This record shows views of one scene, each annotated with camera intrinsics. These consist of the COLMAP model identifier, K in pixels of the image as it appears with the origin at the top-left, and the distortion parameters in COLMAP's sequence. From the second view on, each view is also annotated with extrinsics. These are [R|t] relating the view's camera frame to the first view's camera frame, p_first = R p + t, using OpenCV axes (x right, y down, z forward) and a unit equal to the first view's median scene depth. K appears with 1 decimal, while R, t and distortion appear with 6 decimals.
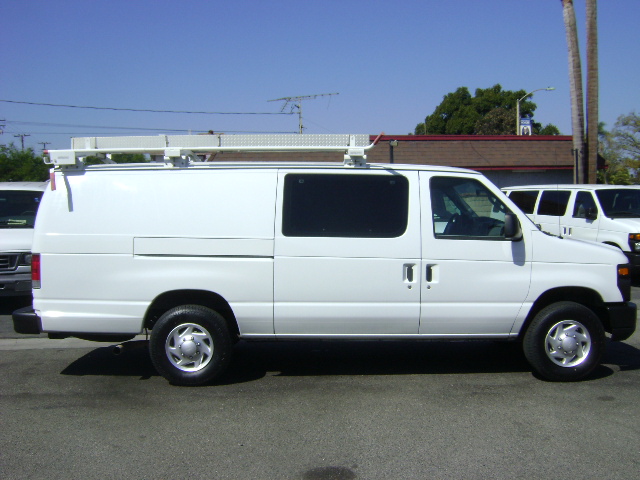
lens RADIAL K [[658.2, 0, 320.0], [0, 658.2, 240.0], [0, 0, 1]] dist [-0.147625, 0.087810]
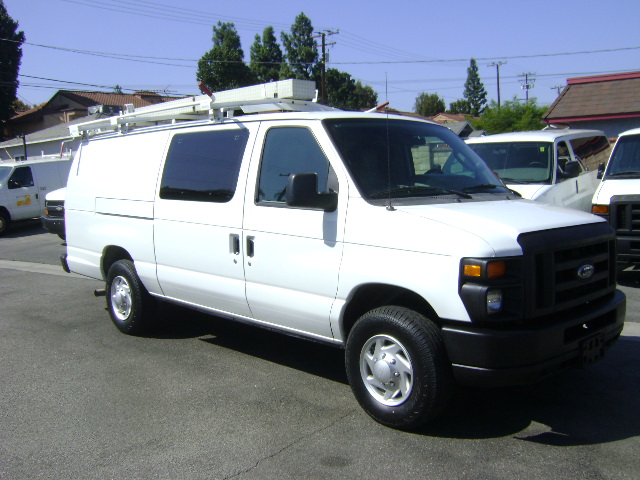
lens RADIAL K [[658.2, 0, 320.0], [0, 658.2, 240.0], [0, 0, 1]] dist [-0.147625, 0.087810]
pose [[0.684107, 0.066809, -0.726316, 0.819605], [-0.010880, 0.996620, 0.081424, -0.026122], [0.729301, -0.047801, 0.682521, 0.500681]]
